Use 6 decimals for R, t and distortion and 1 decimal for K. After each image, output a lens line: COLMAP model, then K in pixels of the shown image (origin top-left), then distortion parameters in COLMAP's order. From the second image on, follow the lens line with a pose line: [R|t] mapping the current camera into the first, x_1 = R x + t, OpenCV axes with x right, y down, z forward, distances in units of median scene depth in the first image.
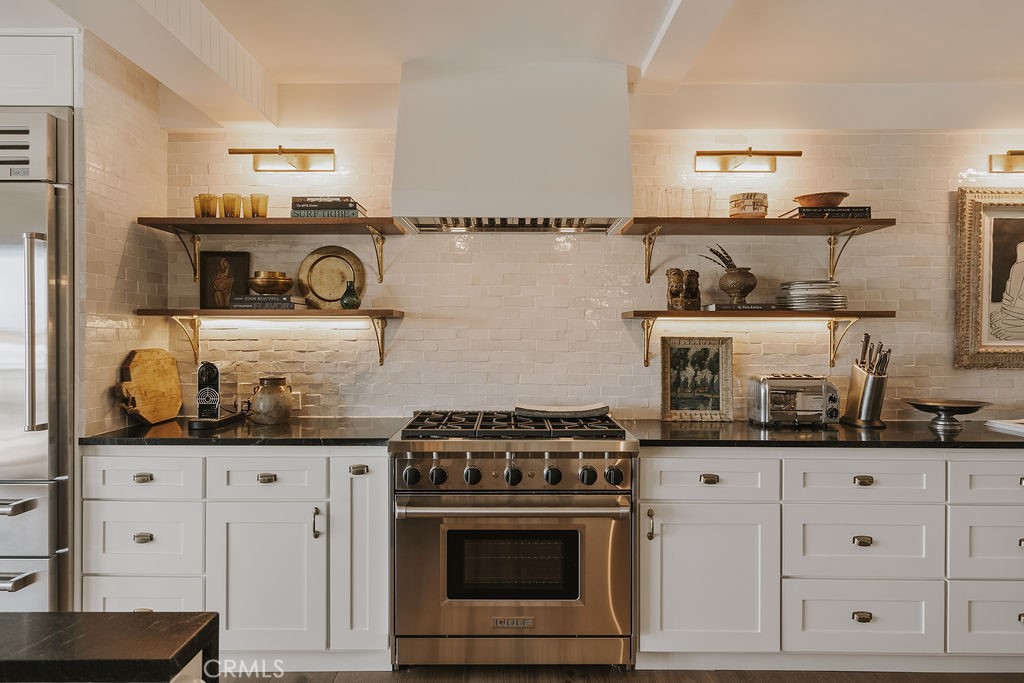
lens RADIAL K [[732.6, 0, 511.4], [0, 732.6, 335.8], [0, 0, 1]] dist [0.014609, -0.000604]
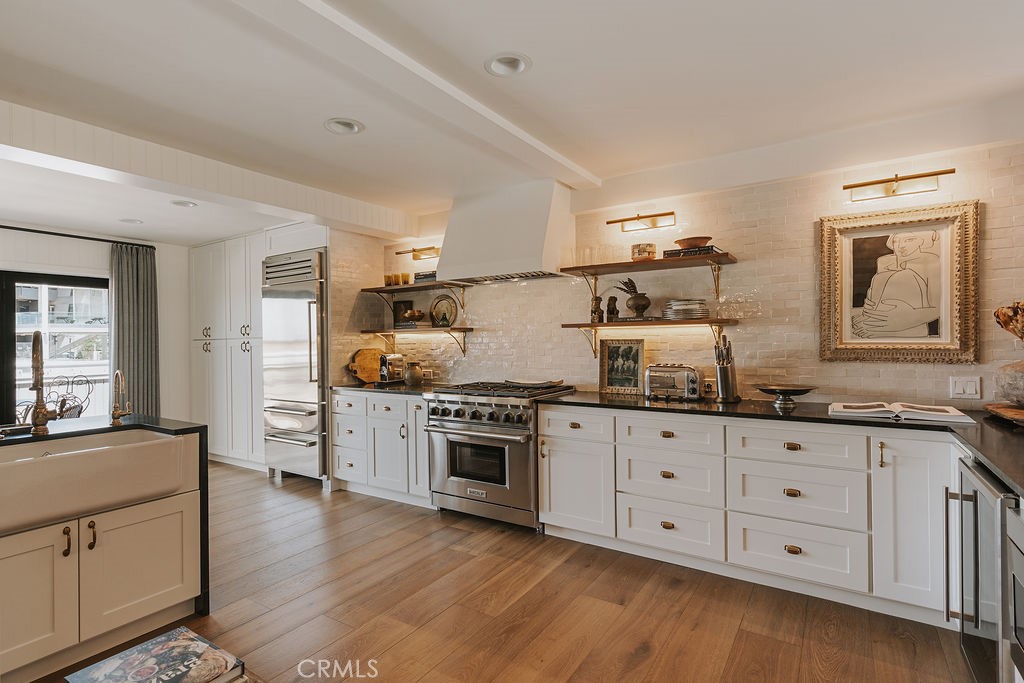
lens RADIAL K [[499.5, 0, 513.7], [0, 499.5, 348.0], [0, 0, 1]] dist [-0.002497, -0.000746]
pose [[0.836158, -0.005005, -0.548466, 0.651913], [0.014361, 0.999815, 0.012769, 0.003414], [0.548301, -0.018553, 0.836075, -0.008386]]
